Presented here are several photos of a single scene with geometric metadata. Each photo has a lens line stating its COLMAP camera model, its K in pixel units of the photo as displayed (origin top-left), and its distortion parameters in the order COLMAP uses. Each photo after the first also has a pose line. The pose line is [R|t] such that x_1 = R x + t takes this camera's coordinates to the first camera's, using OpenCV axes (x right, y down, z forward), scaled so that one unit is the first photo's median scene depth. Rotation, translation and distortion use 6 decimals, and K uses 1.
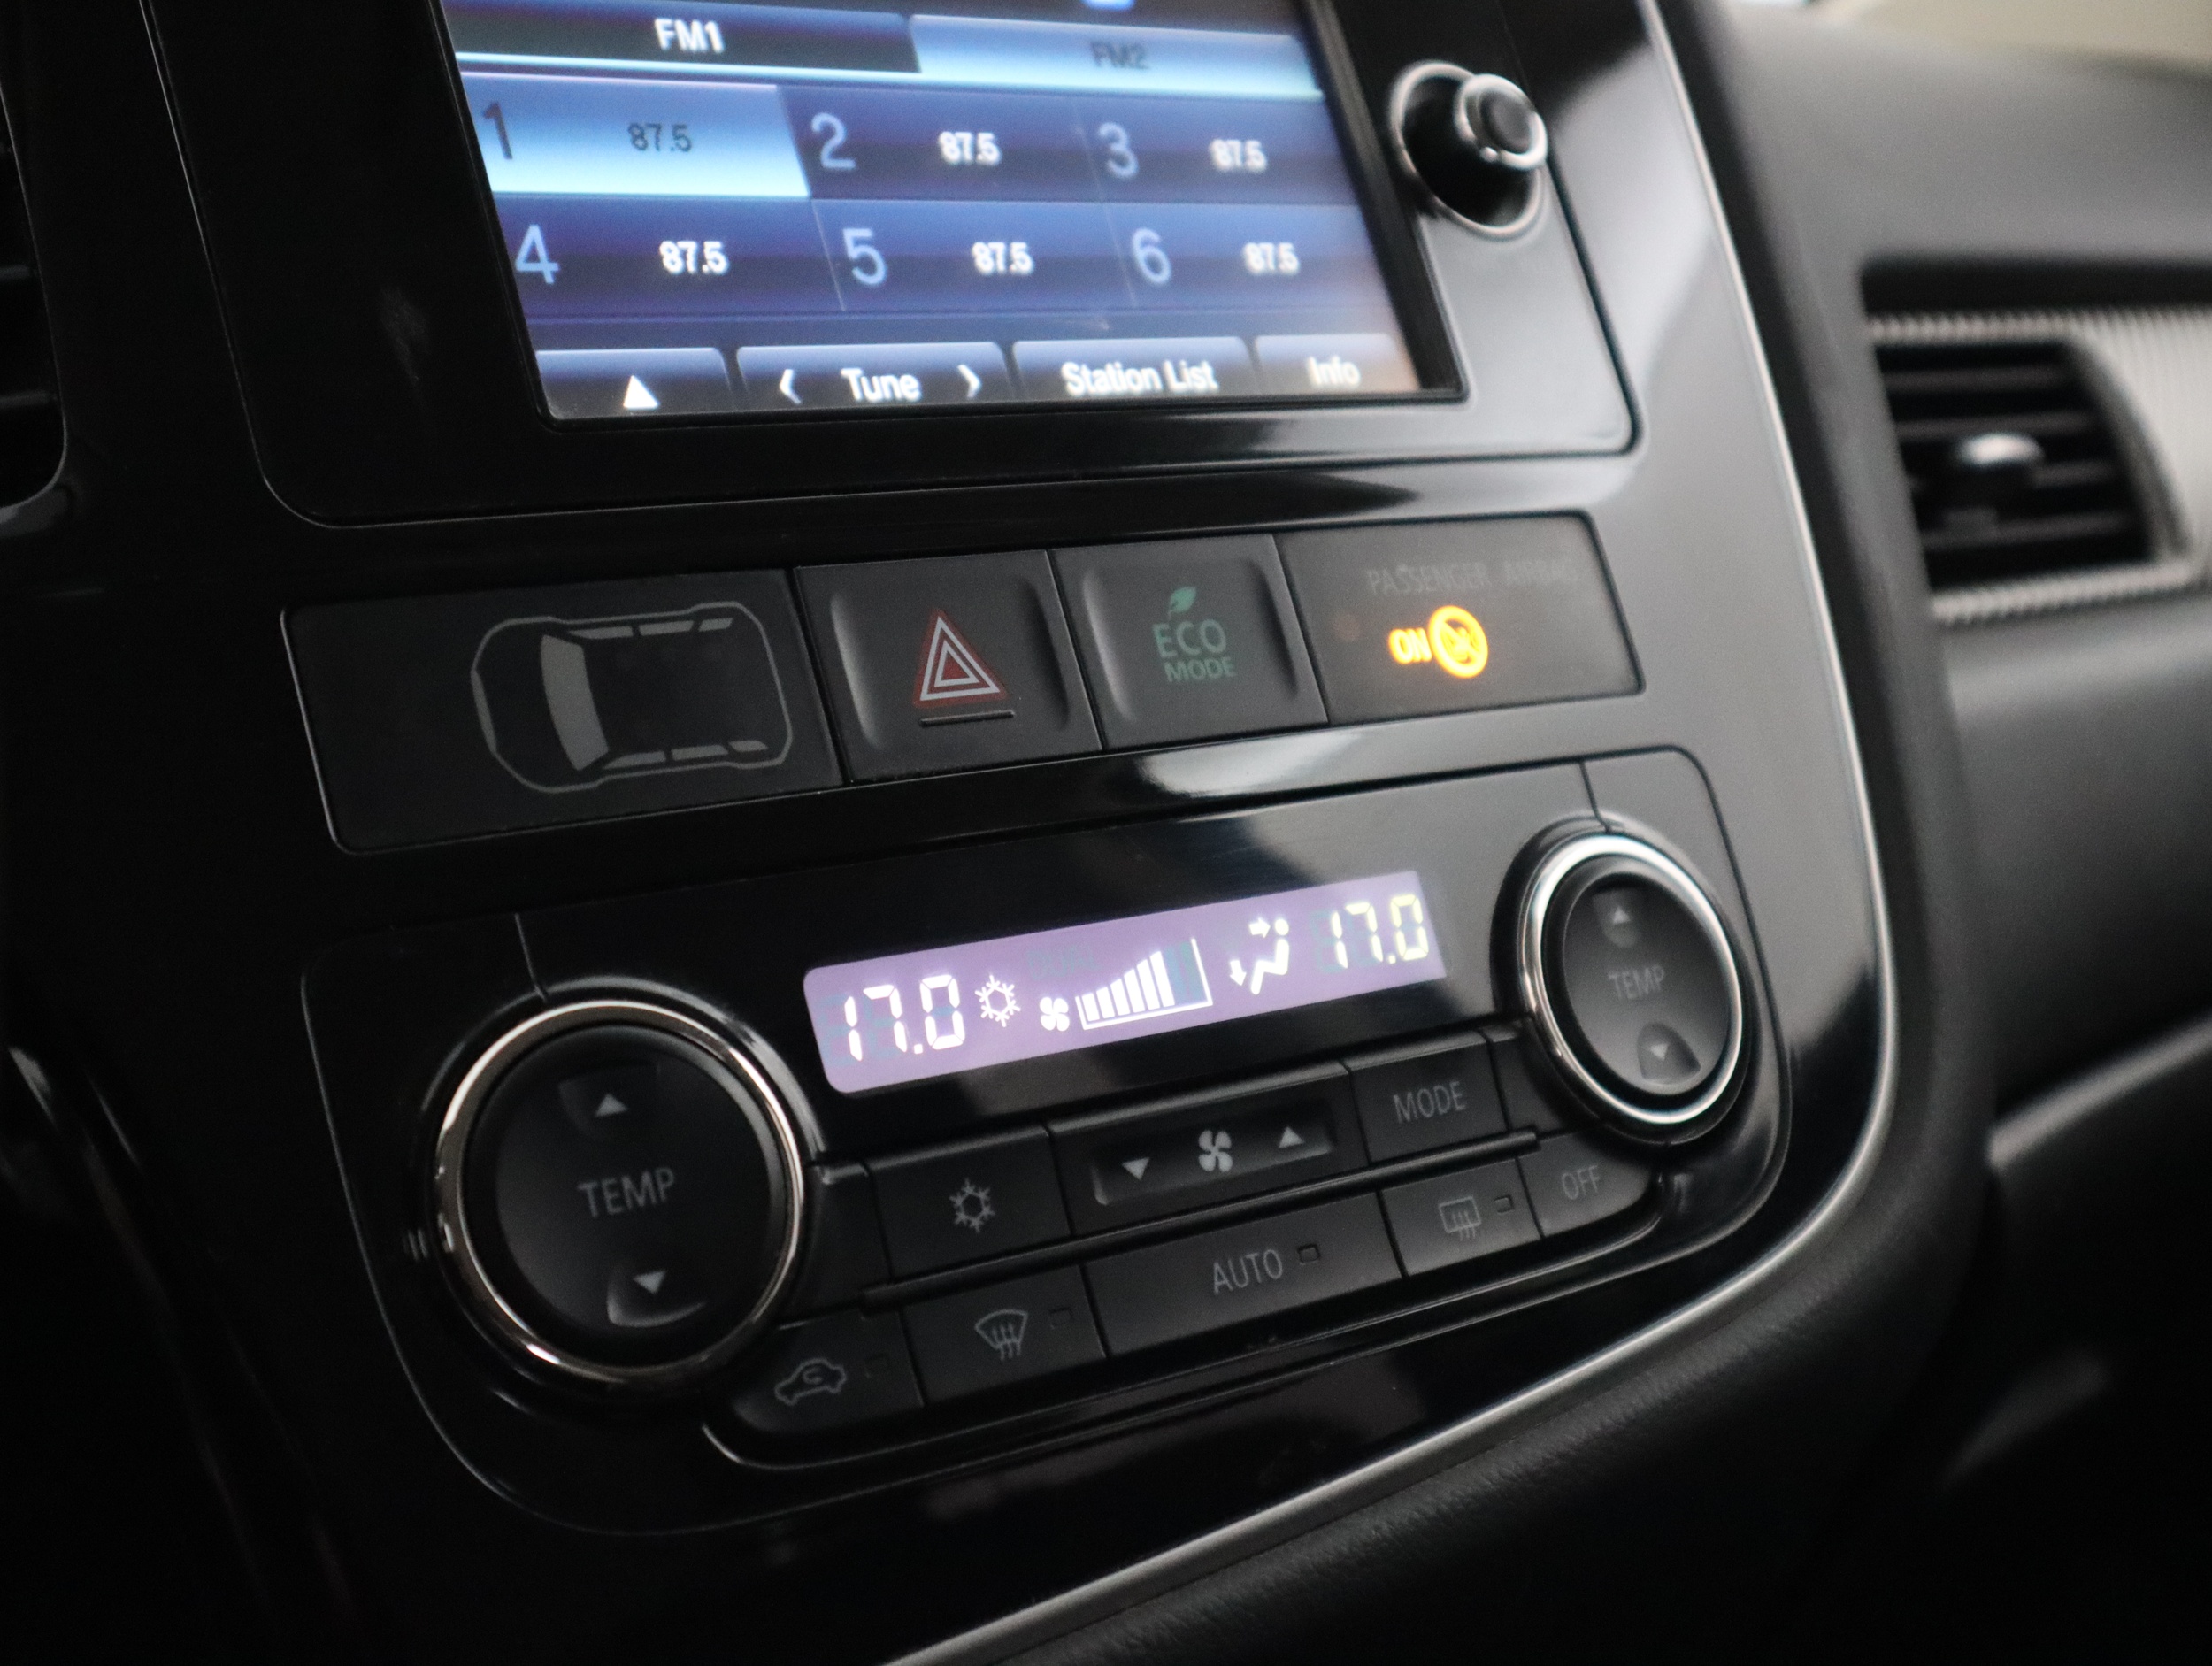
lens RADIAL K [[2758.3, 0, 1106.0], [0, 2758.3, 833.0], [0, 0, 1]] dist [0.036165, 0.018536]
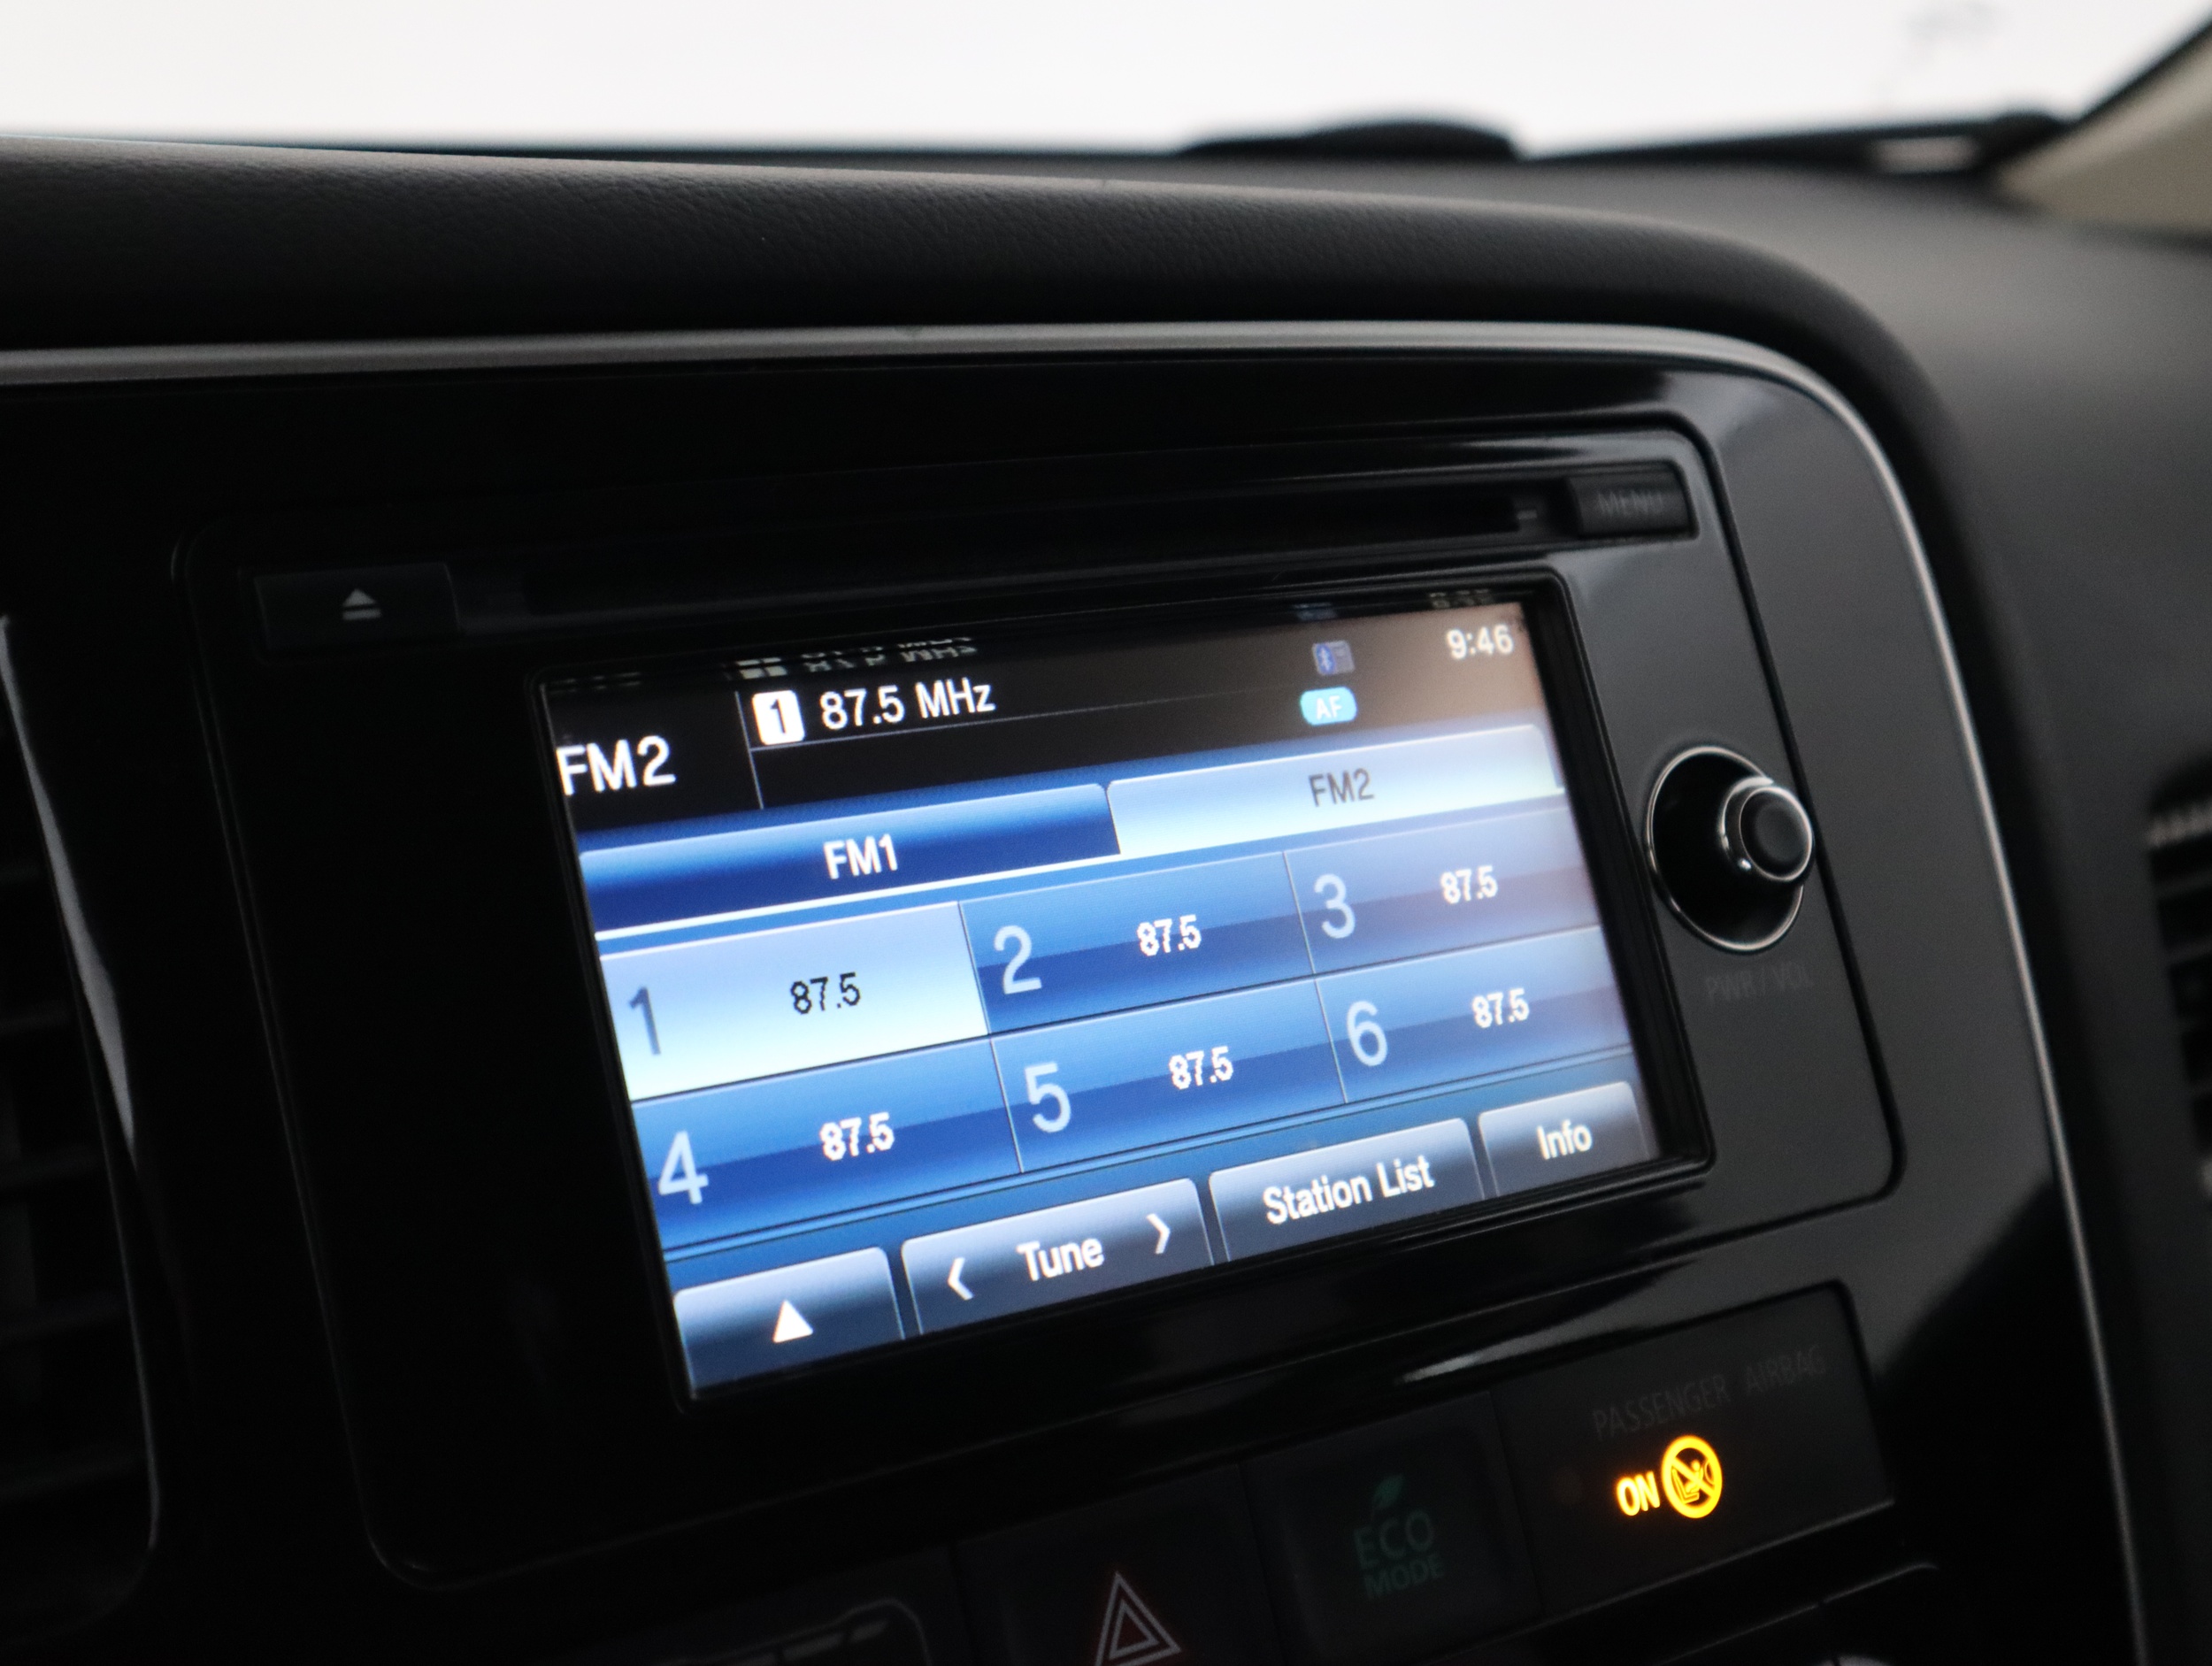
lens RADIAL K [[2758.3, 0, 1106.0], [0, 2758.3, 833.0], [0, 0, 1]] dist [0.036165, 0.018536]
pose [[0.997859, 0.043168, -0.049140, -0.028547], [-0.039097, 0.995948, 0.080985, -0.366641], [0.052437, -0.078890, 0.995503, 0.120167]]
